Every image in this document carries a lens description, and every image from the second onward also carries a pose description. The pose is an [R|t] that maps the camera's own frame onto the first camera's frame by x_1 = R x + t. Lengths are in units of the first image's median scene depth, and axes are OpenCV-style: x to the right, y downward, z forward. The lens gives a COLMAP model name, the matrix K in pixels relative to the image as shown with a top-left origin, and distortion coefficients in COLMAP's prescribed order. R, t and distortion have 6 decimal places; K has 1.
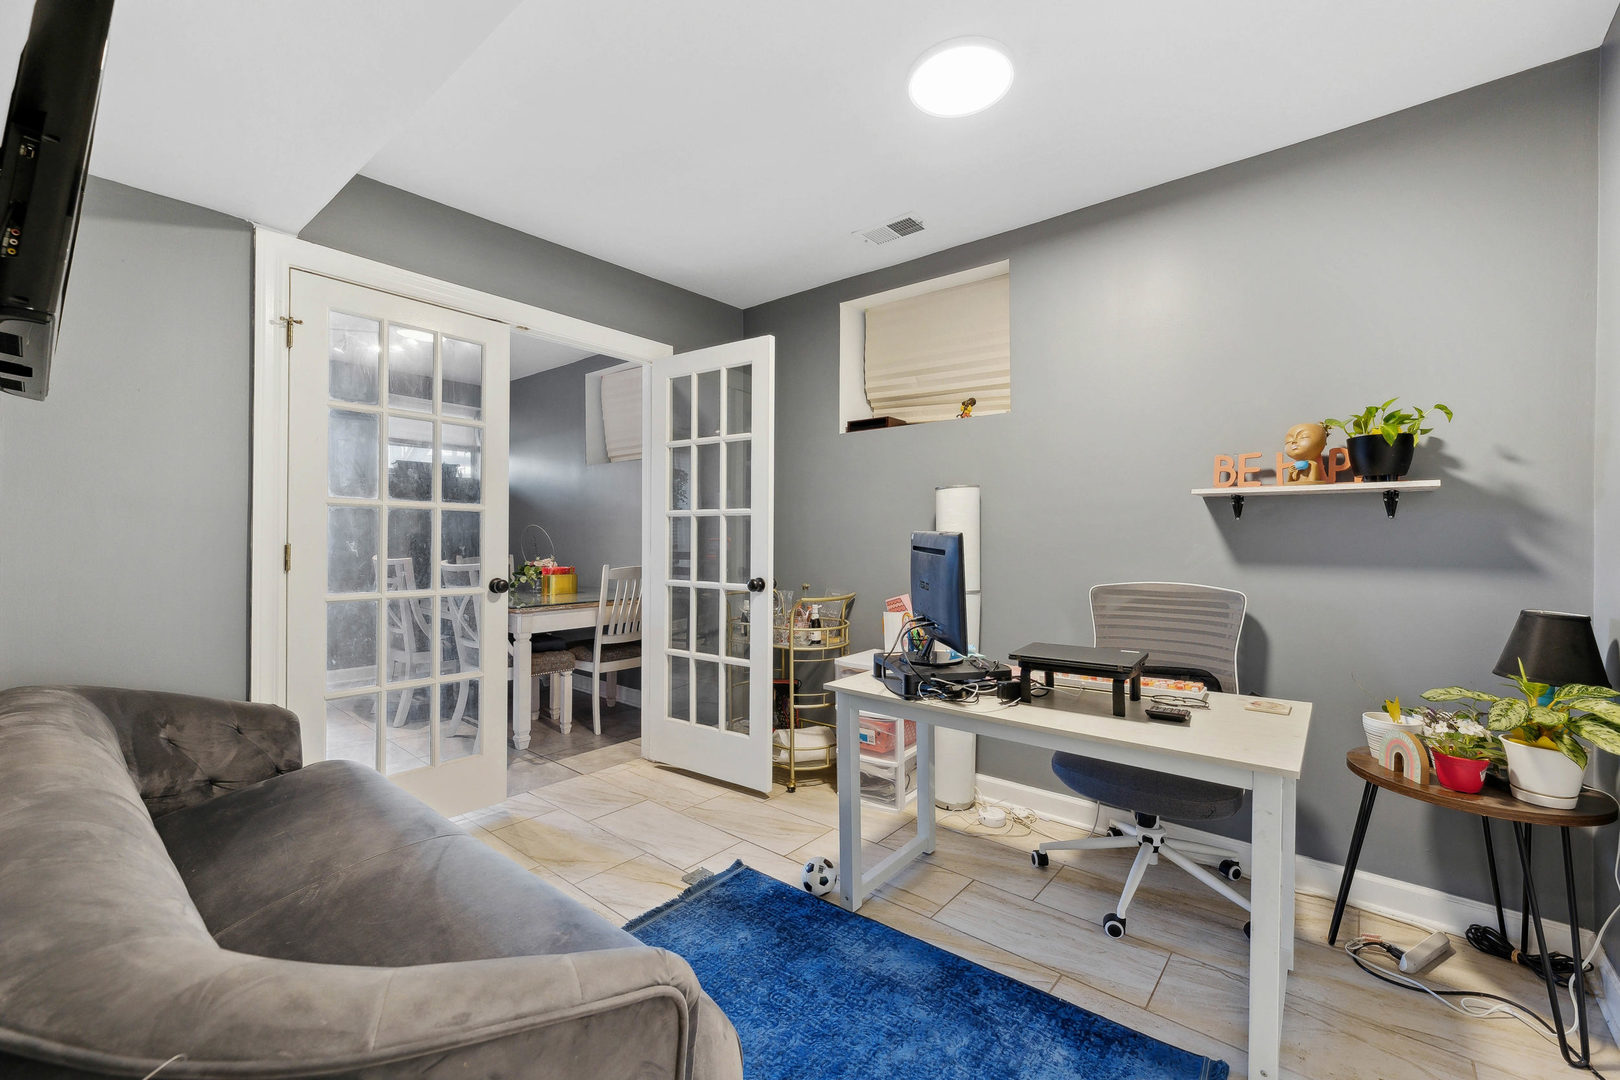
lens RADIAL K [[653.2, 0, 797.7], [0, 653.2, 539.4], [0, 0, 1]] dist [-0.002291, -0.000106]
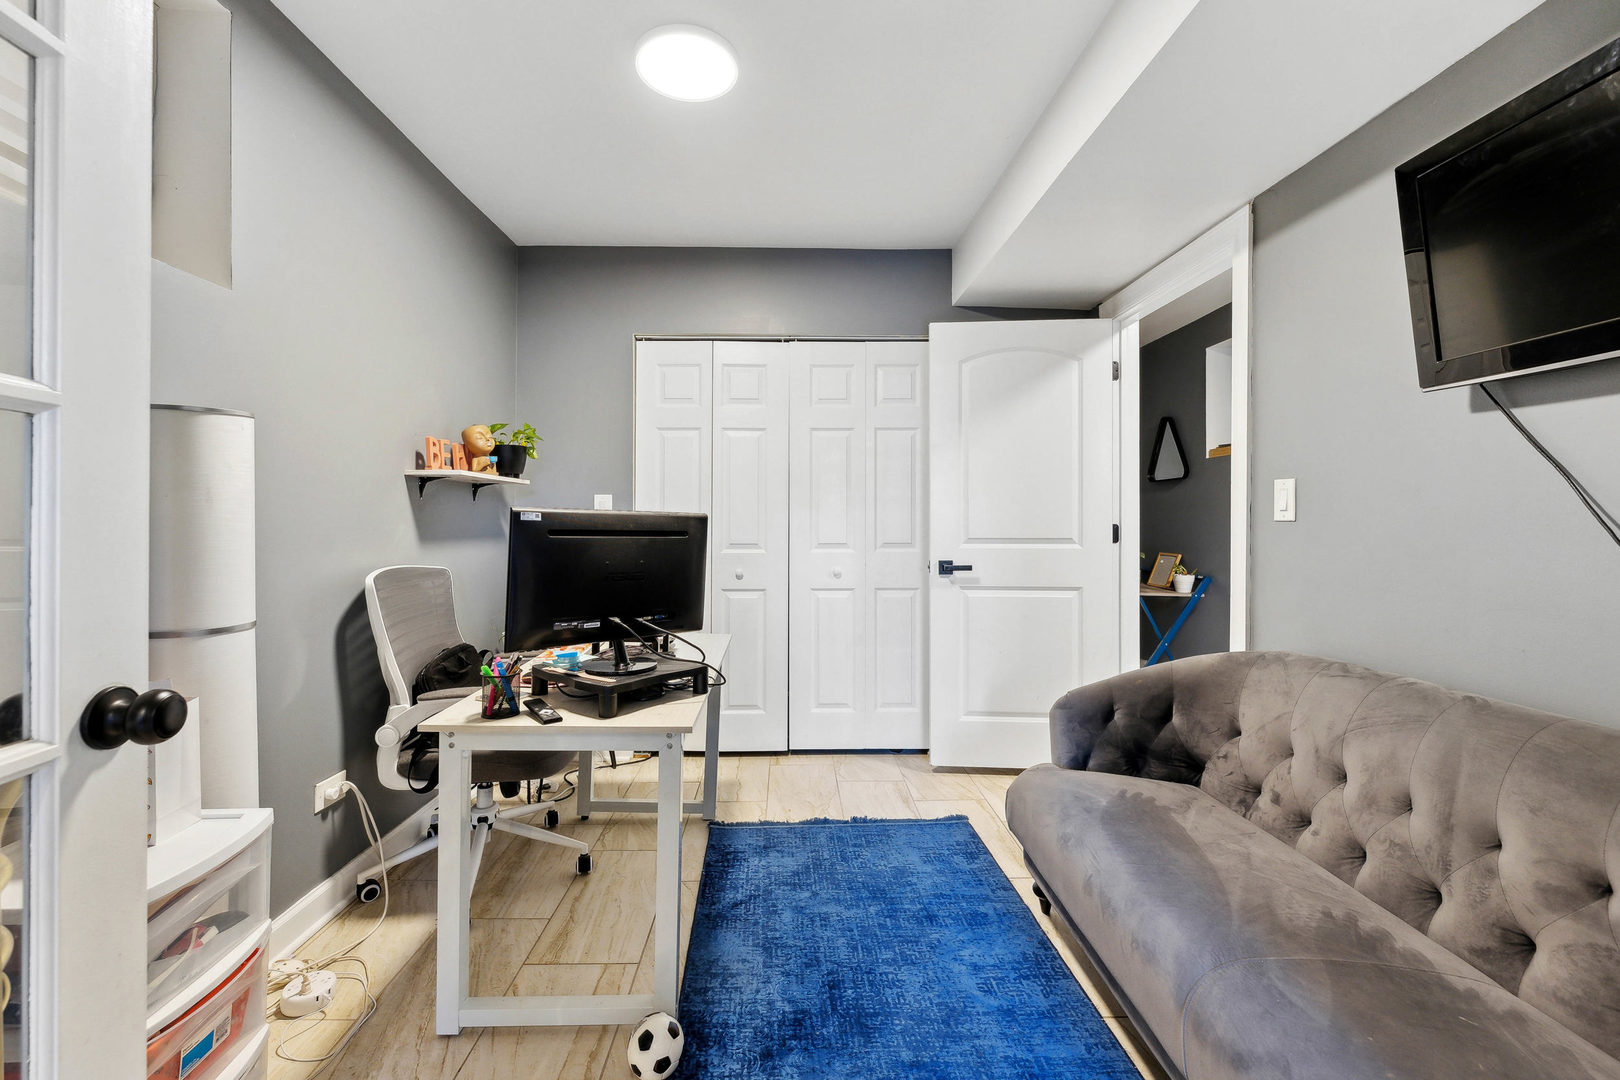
lens RADIAL K [[653.2, 0, 797.7], [0, 653.2, 539.4], [0, 0, 1]] dist [-0.002291, -0.000106]
pose [[-0.649101, -0.032605, 0.760003, -0.520587], [0.003037, 0.998962, 0.045450, -0.012873], [-0.760696, 0.031810, -0.648329, 1.270688]]
